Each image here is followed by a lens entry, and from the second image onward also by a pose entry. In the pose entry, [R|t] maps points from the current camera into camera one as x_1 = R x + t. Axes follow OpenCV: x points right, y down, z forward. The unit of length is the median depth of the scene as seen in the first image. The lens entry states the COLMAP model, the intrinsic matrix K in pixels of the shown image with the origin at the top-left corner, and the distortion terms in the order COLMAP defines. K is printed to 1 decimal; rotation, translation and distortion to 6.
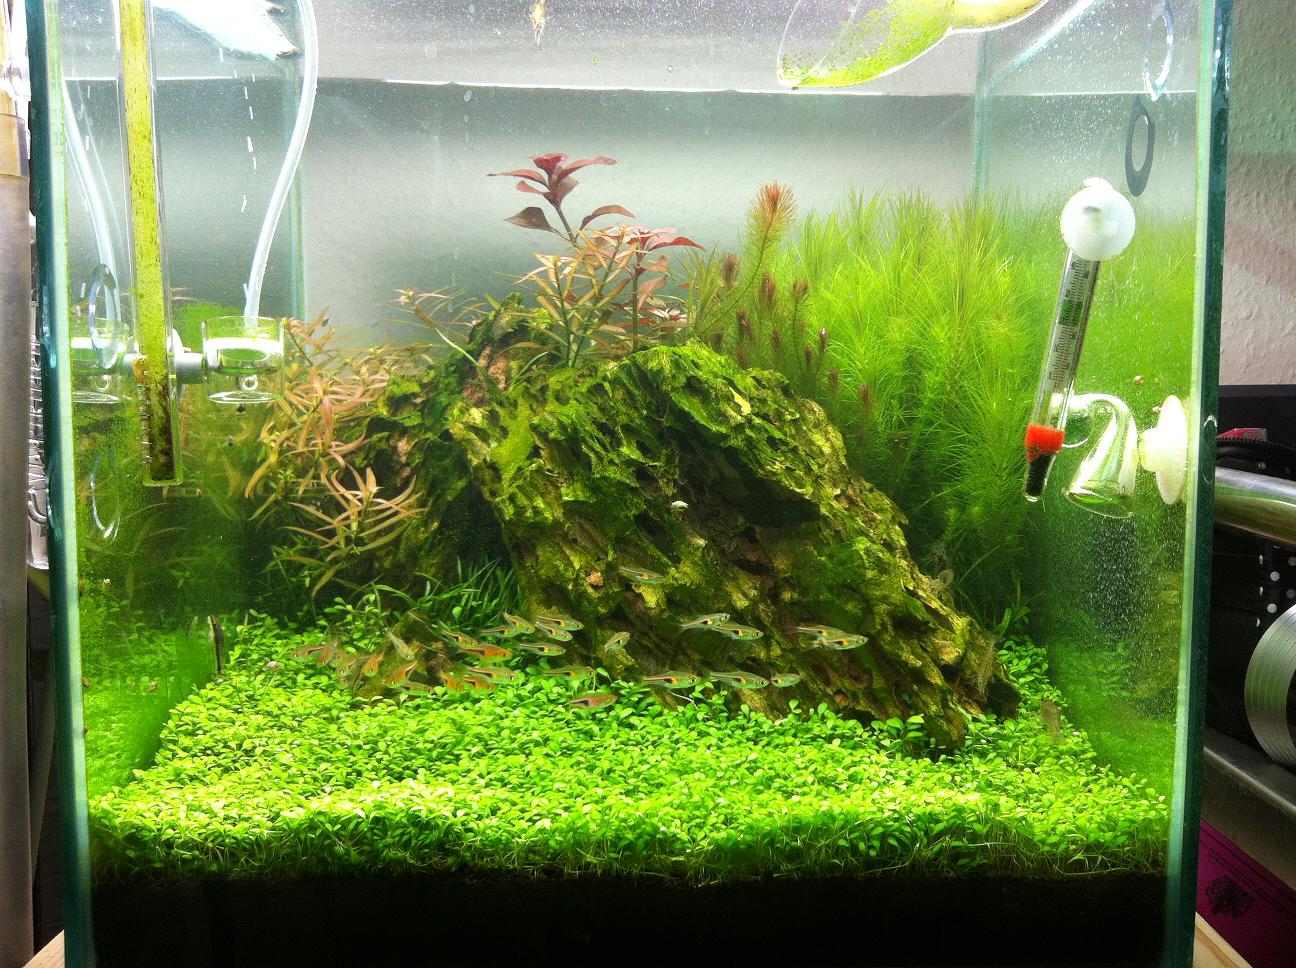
lens RADIAL K [[1332.3, 0, 650.0], [0, 1332.3, 505.5], [0, 0, 1]] dist [0.020359, -0.004932]
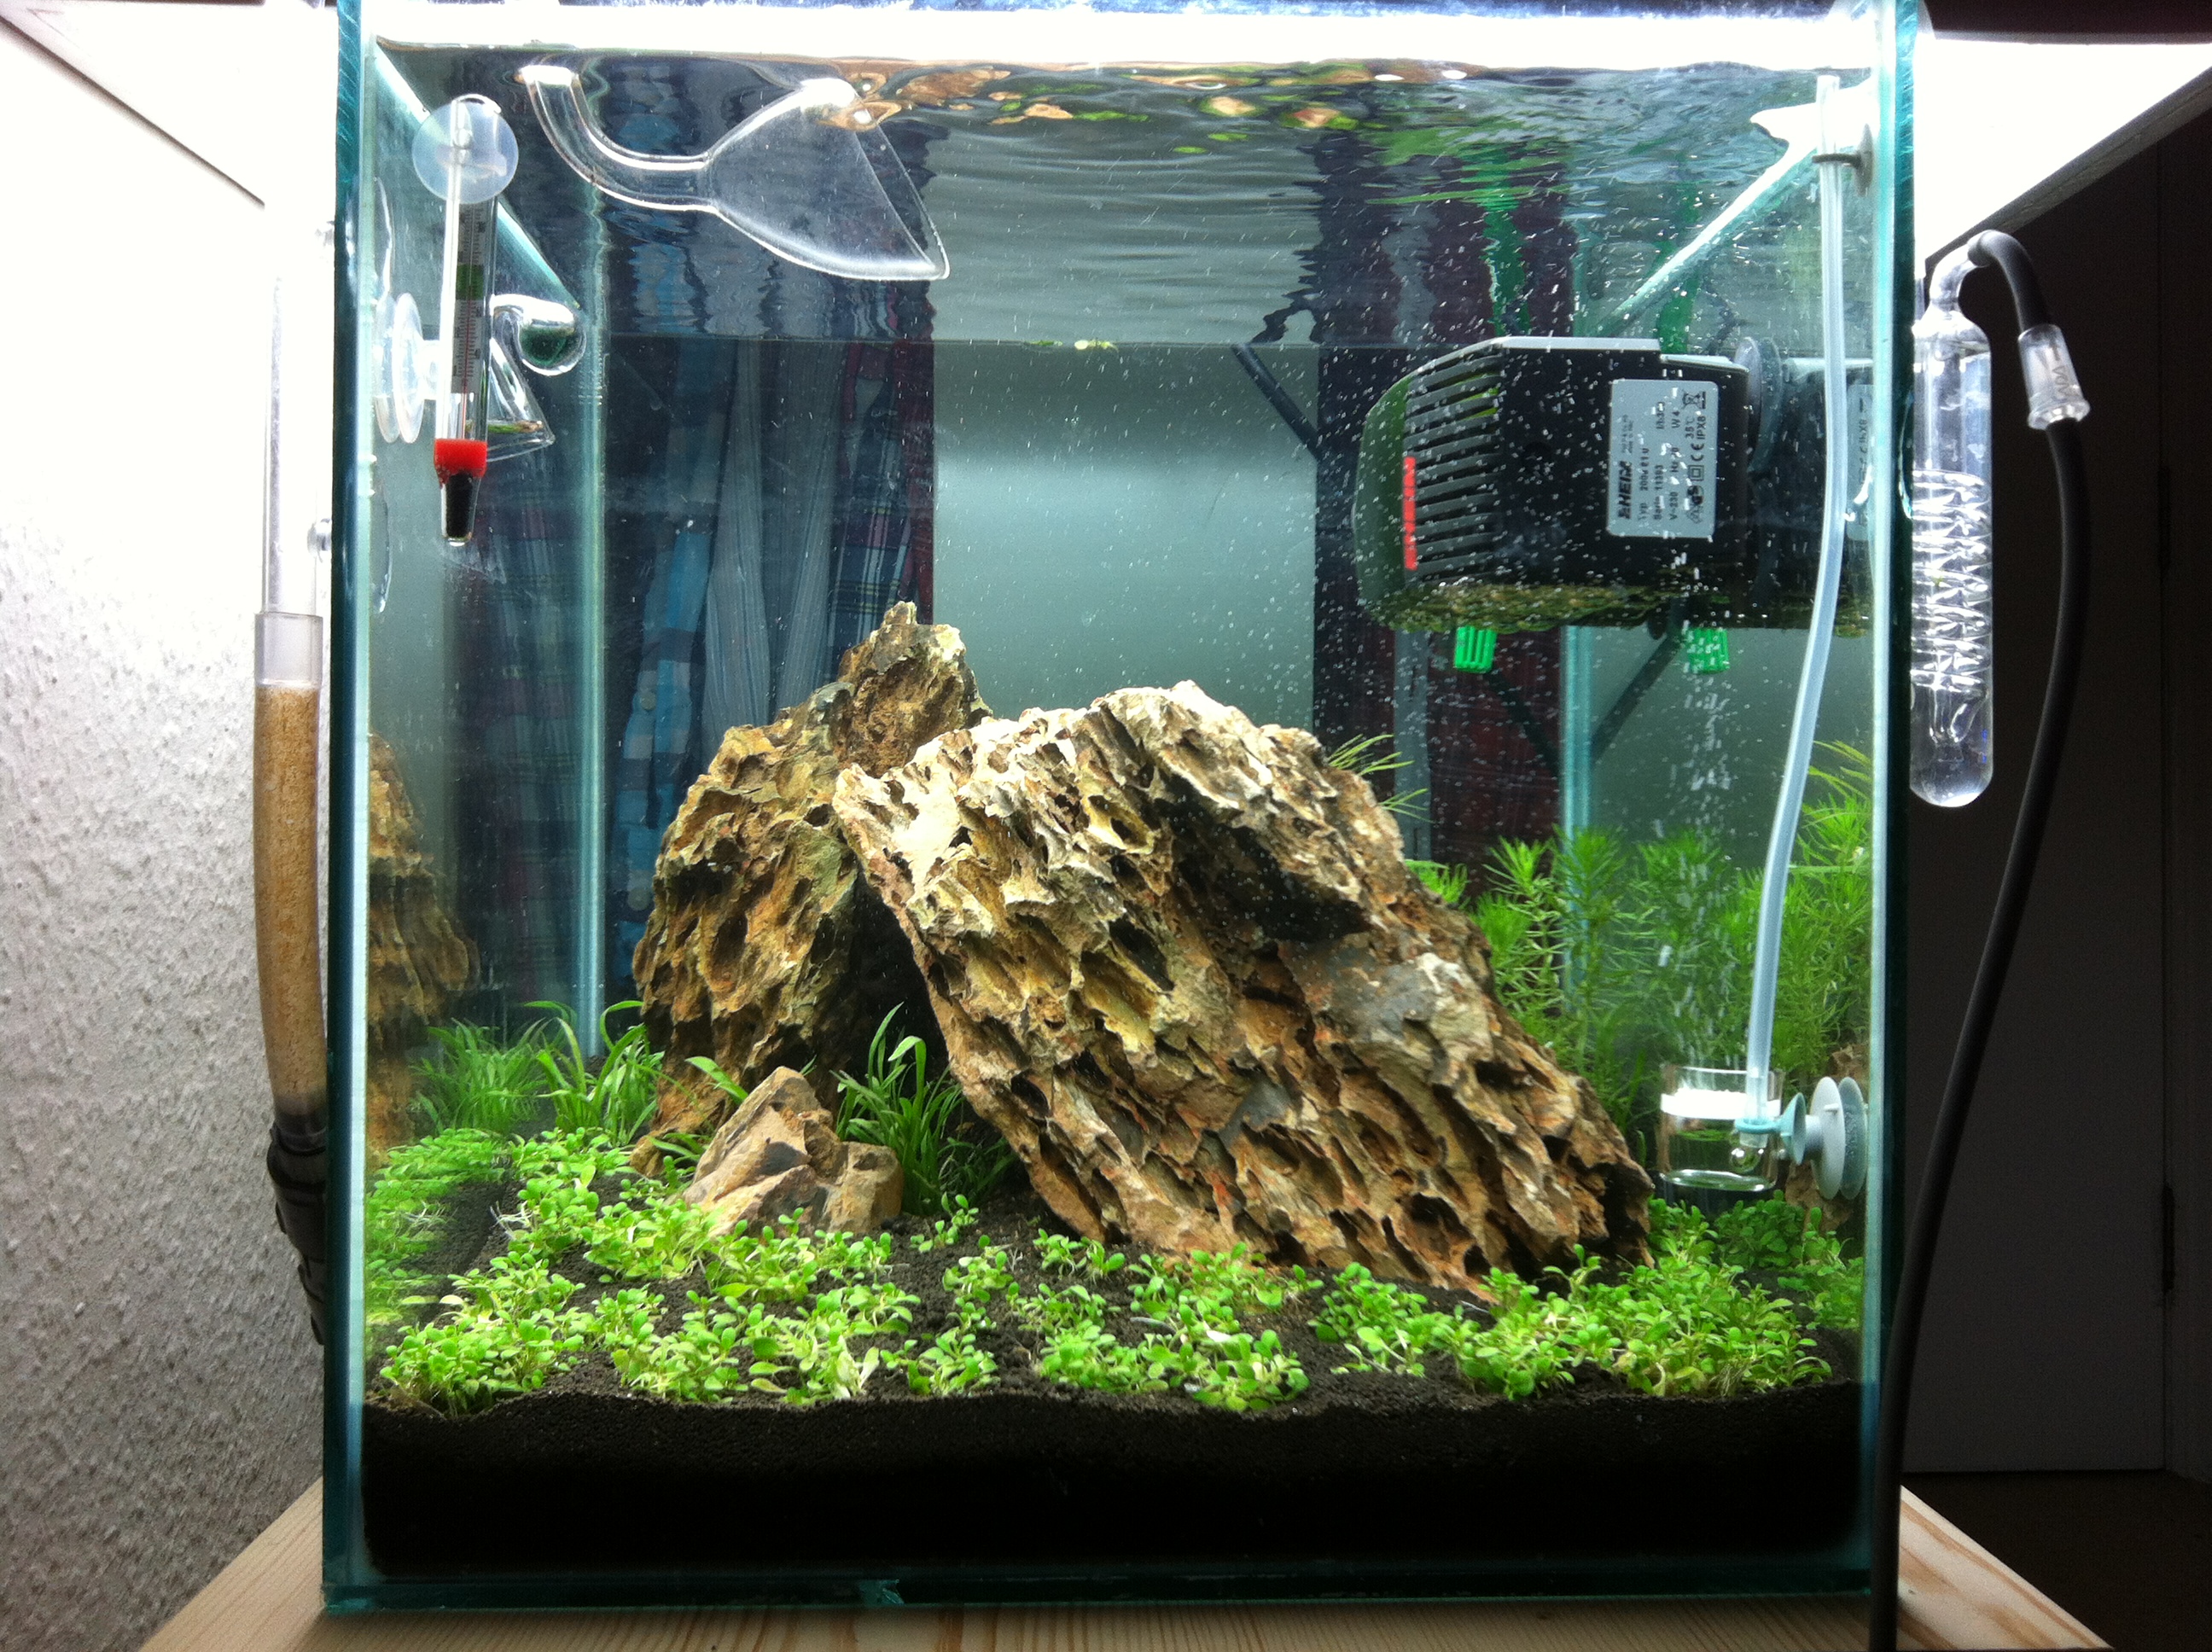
lens RADIAL K [[2288.8, 0, 1099.4], [0, 2288.8, 874.2], [0, 0, 1]] dist [0.042677, -0.020268]
pose [[0.999283, 0.011527, 0.036066, -0.060163], [-0.008858, 0.997268, -0.073330, 0.070079], [-0.036813, 0.072958, 0.996655, -0.208968]]
